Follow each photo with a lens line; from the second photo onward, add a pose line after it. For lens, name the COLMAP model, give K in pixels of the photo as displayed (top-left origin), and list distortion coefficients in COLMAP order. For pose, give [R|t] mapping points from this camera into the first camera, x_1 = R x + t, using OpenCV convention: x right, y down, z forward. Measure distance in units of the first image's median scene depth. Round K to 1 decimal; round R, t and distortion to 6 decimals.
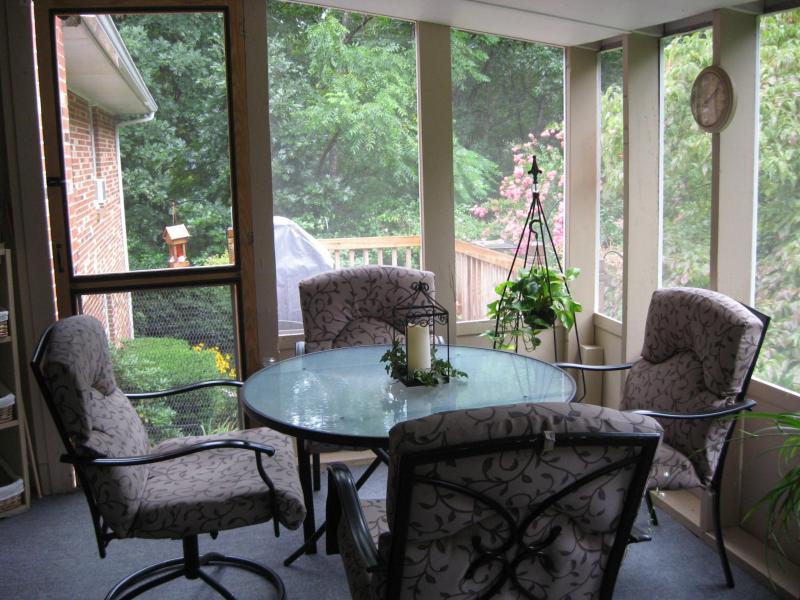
lens RADIAL K [[840.6, 0, 401.4], [0, 840.6, 301.7], [0, 0, 1]] dist [-0.099358, 0.000000]
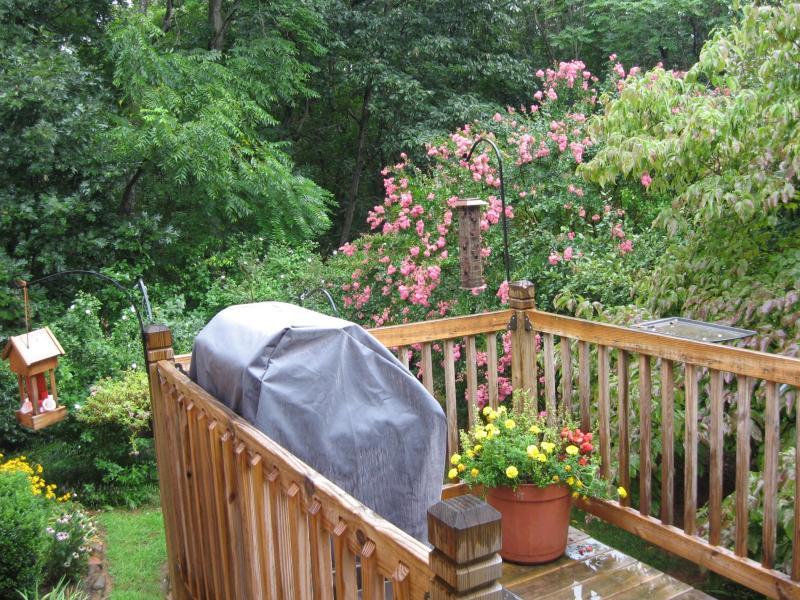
lens RADIAL K [[840.6, 0, 398.7], [0, 840.6, 295.5], [0, 0, 1]] dist [-0.099358, 0.000000]
pose [[0.962663, -0.060181, 0.263928, -0.068344], [0.071540, 0.996871, -0.033629, -0.028563], [-0.261078, 0.051254, 0.963956, 0.179840]]
